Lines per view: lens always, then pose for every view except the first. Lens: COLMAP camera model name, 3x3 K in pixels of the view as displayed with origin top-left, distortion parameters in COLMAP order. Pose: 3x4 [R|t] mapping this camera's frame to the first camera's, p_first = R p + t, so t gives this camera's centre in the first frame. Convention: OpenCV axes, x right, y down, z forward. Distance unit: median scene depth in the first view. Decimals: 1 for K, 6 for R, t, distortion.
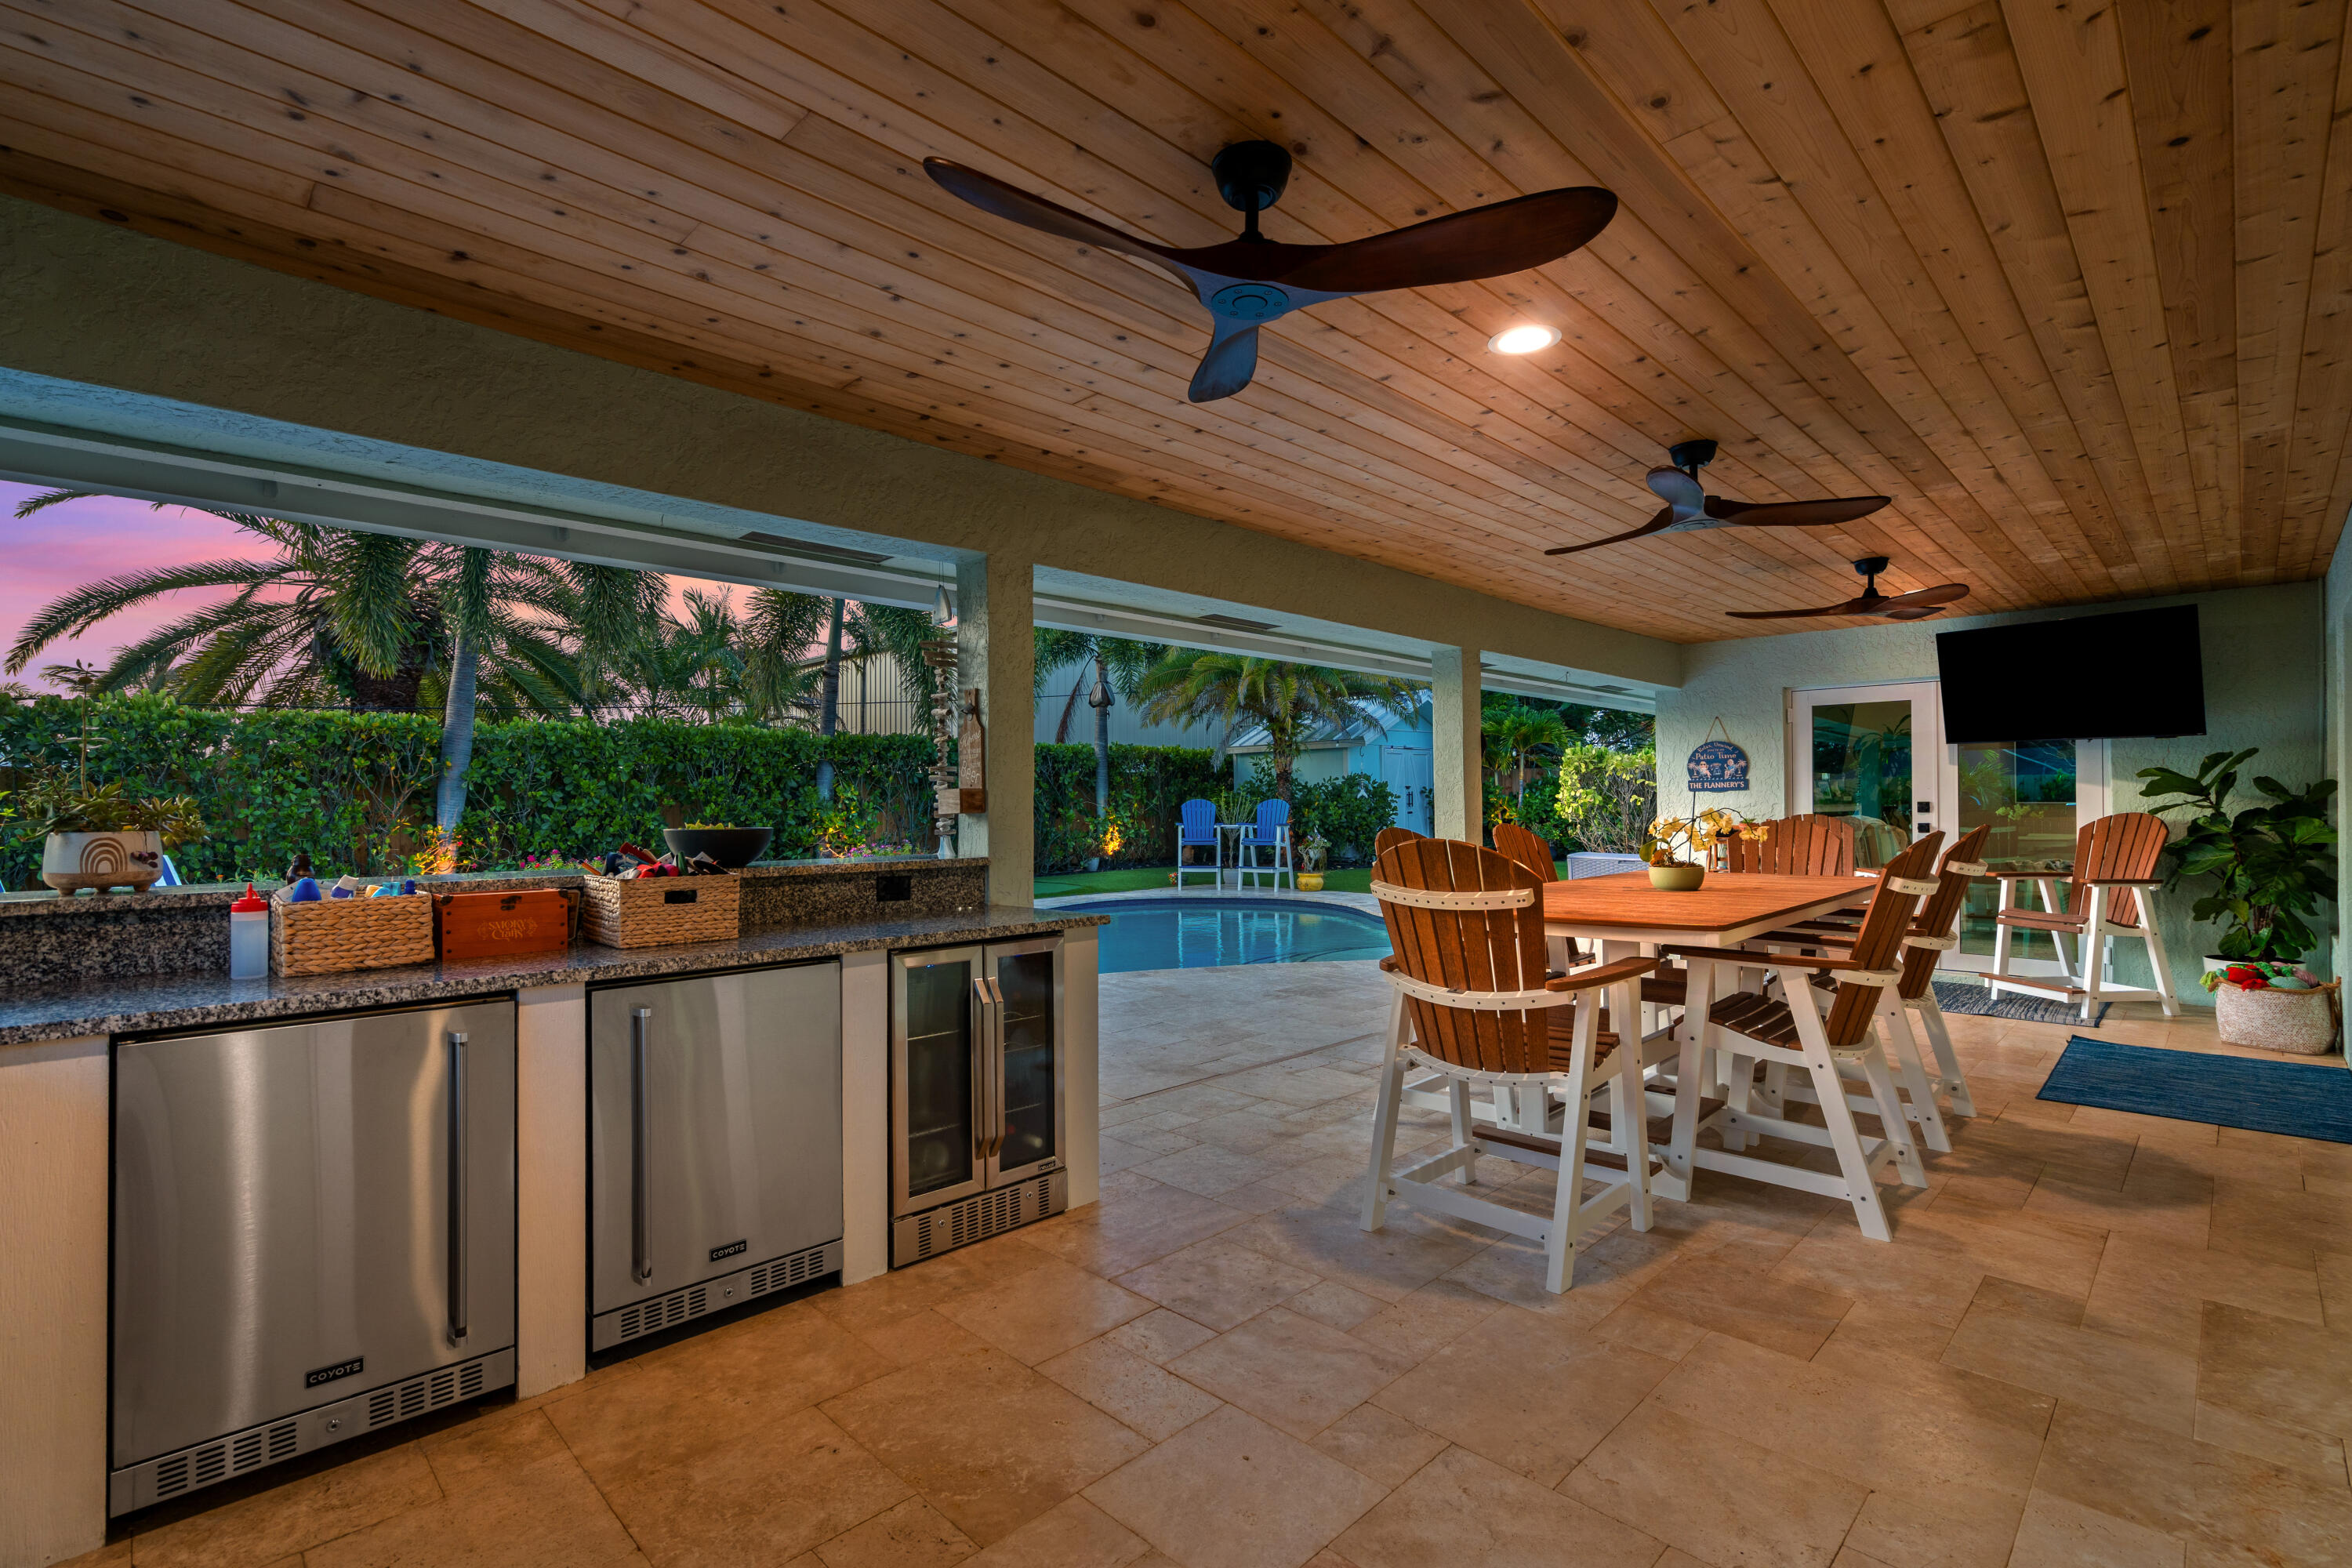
lens RADIAL K [[1071.5, 0, 1167.9], [0, 1071.5, 785.9], [0, 0, 1]] dist [-0.002248, 0.000167]
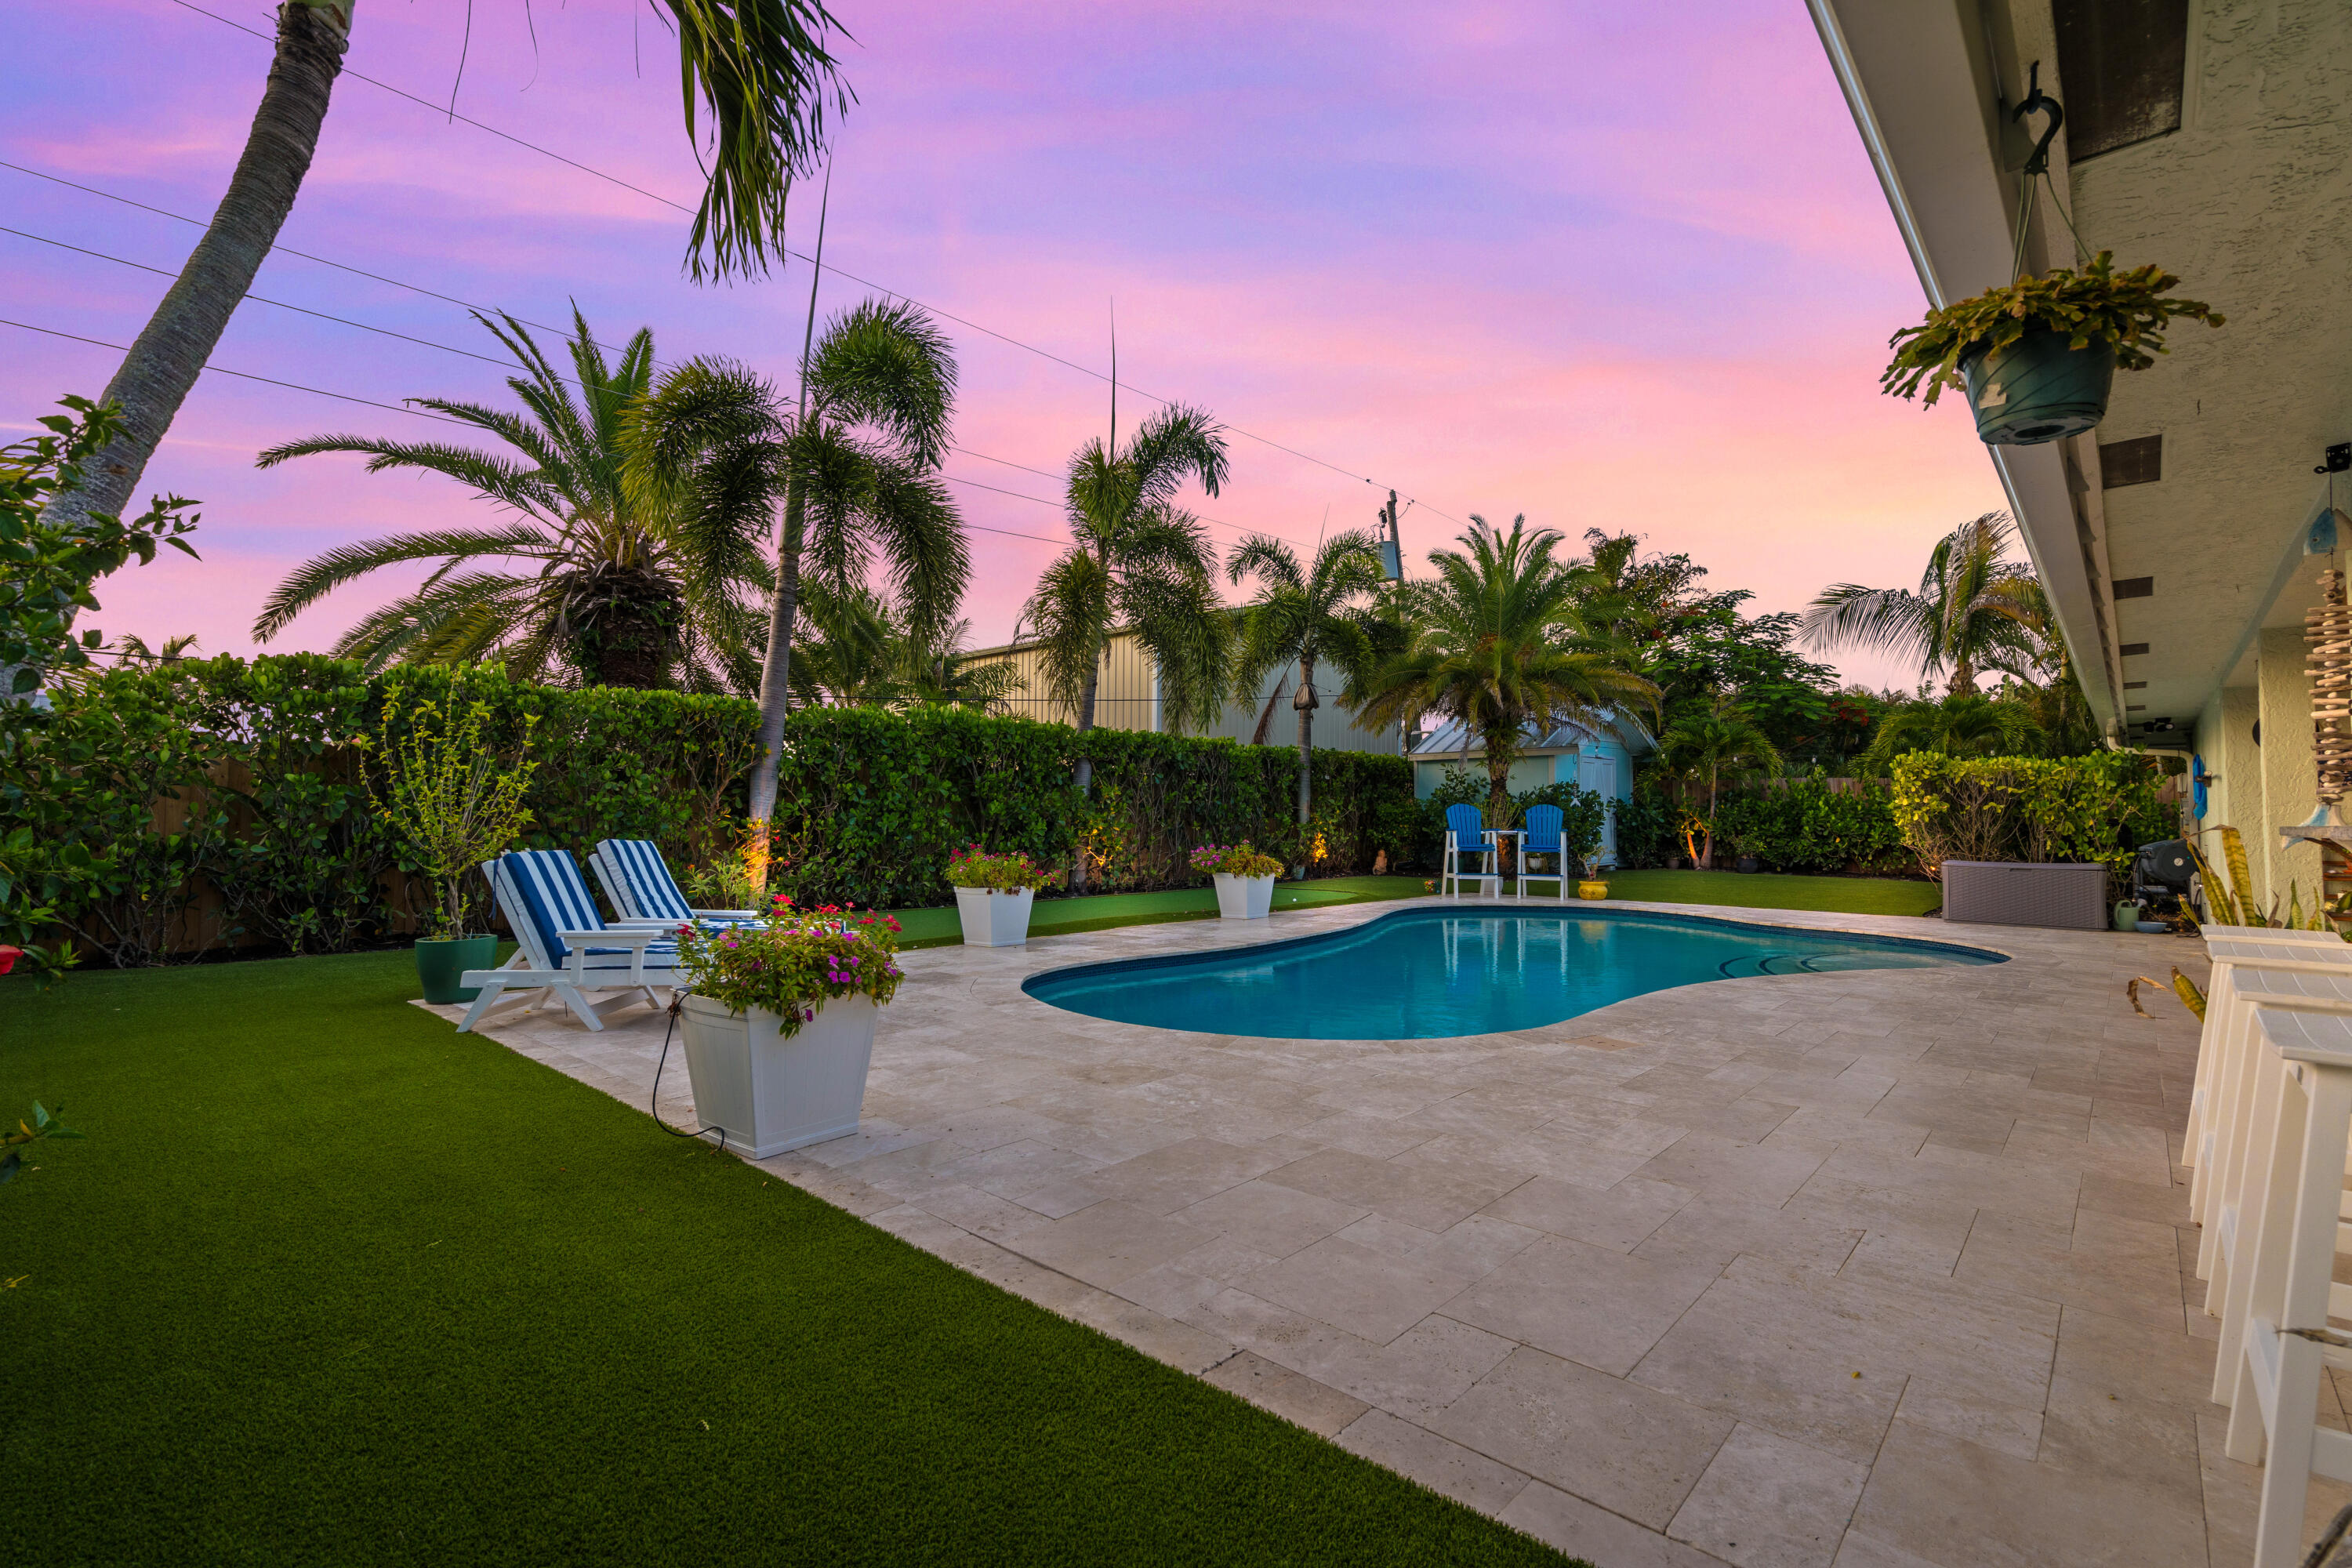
lens RADIAL K [[1071.5, 0, 1179.5], [0, 1071.5, 789.8], [0, 0, 1]] dist [-0.002248, 0.000167]
pose [[0.998330, 0.012874, 0.056320, -0.298141], [-0.012232, 0.999856, -0.011731, 0.015049], [-0.056463, 0.011022, 0.998344, 0.052570]]
